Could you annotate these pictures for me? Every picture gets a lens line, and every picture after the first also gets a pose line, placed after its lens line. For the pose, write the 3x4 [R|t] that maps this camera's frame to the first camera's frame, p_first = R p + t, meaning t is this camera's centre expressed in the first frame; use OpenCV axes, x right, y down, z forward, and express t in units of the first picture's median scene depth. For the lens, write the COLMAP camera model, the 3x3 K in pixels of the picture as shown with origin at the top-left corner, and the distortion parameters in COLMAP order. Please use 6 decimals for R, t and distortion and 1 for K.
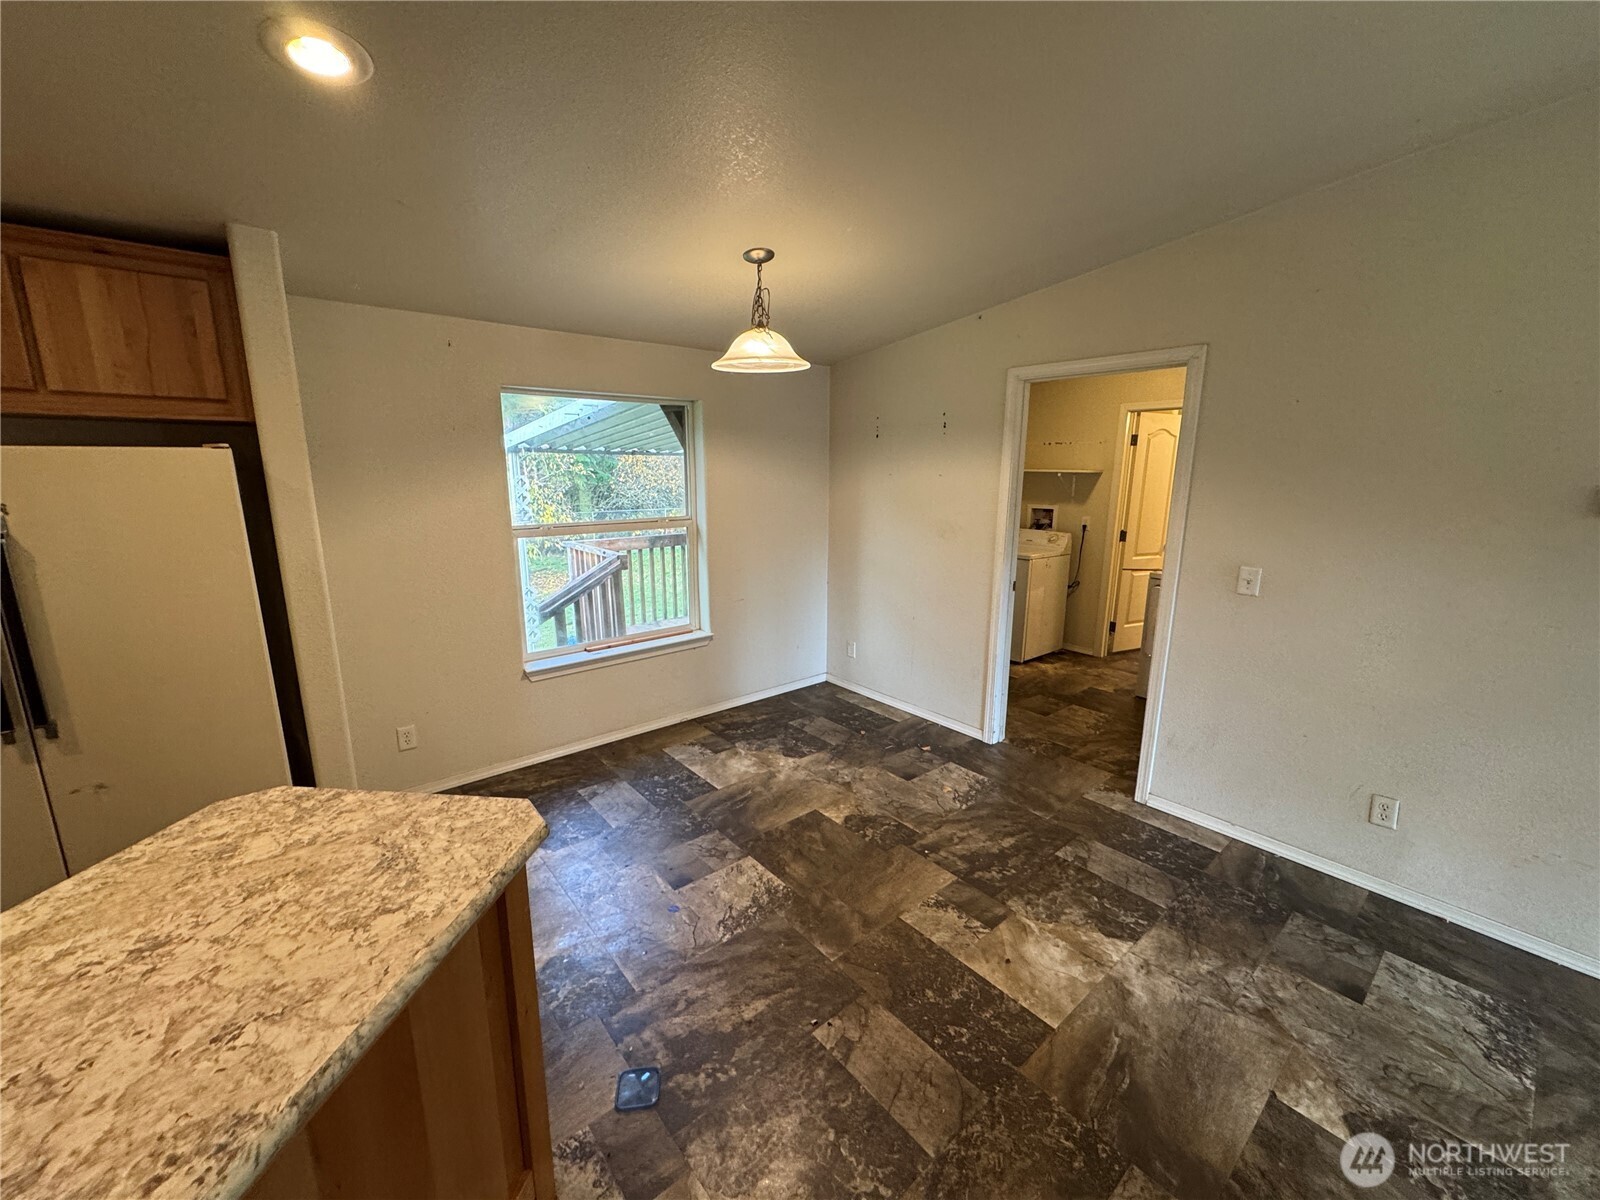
lens RADIAL K [[631.8, 0, 803.6], [0, 631.8, 593.3], [0, 0, 1]] dist [-0.001582, 0.000357]
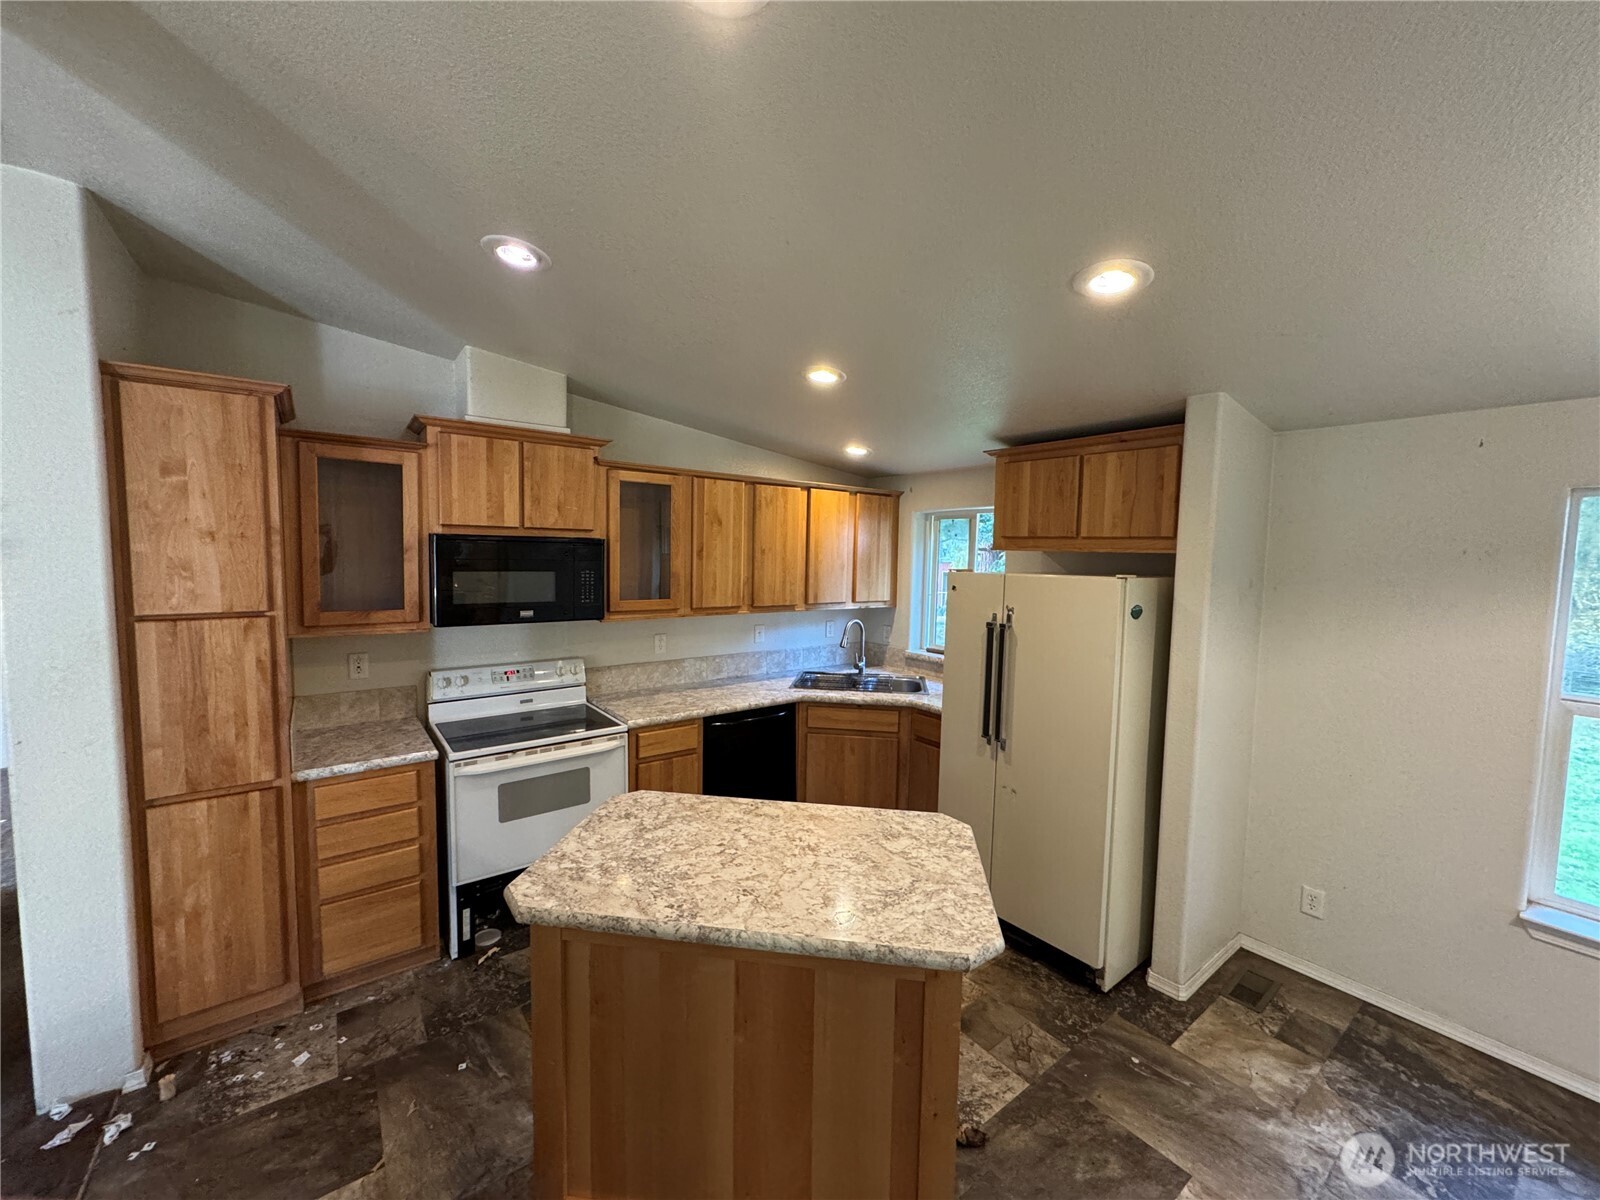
lens RADIAL K [[631.8, 0, 801.9], [0, 631.8, 597.3], [0, 0, 1]] dist [-0.001582, 0.000357]
pose [[-0.050109, 0.066011, -0.996560, 0.479471], [-0.214660, 0.973782, 0.075295, -0.184131], [0.975403, 0.217695, -0.034625, 0.517812]]
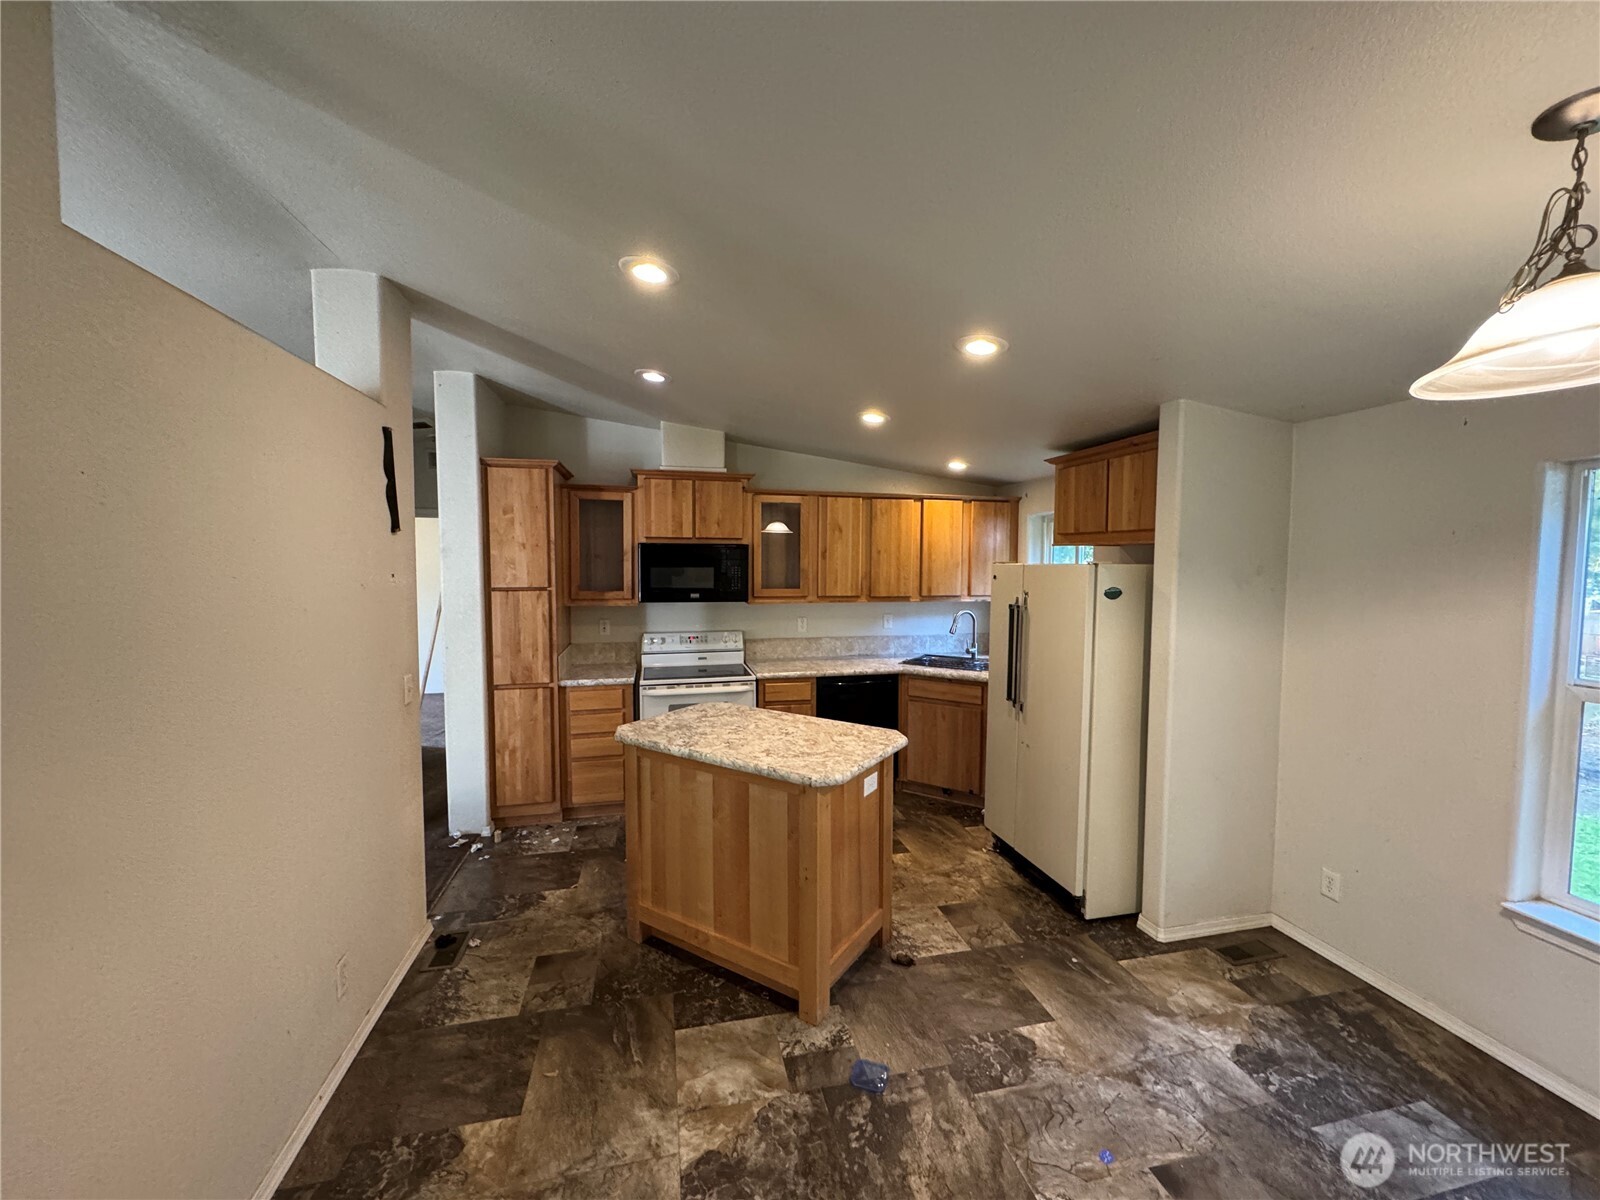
lens RADIAL K [[631.8, 0, 804.9], [0, 631.8, 599.4], [0, 0, 1]] dist [-0.001582, 0.000357]
pose [[-0.454748, 0.046989, -0.889380, 0.917747], [-0.181714, 0.972706, 0.144304, -0.295797], [0.871885, 0.227235, -0.433797, 1.316606]]
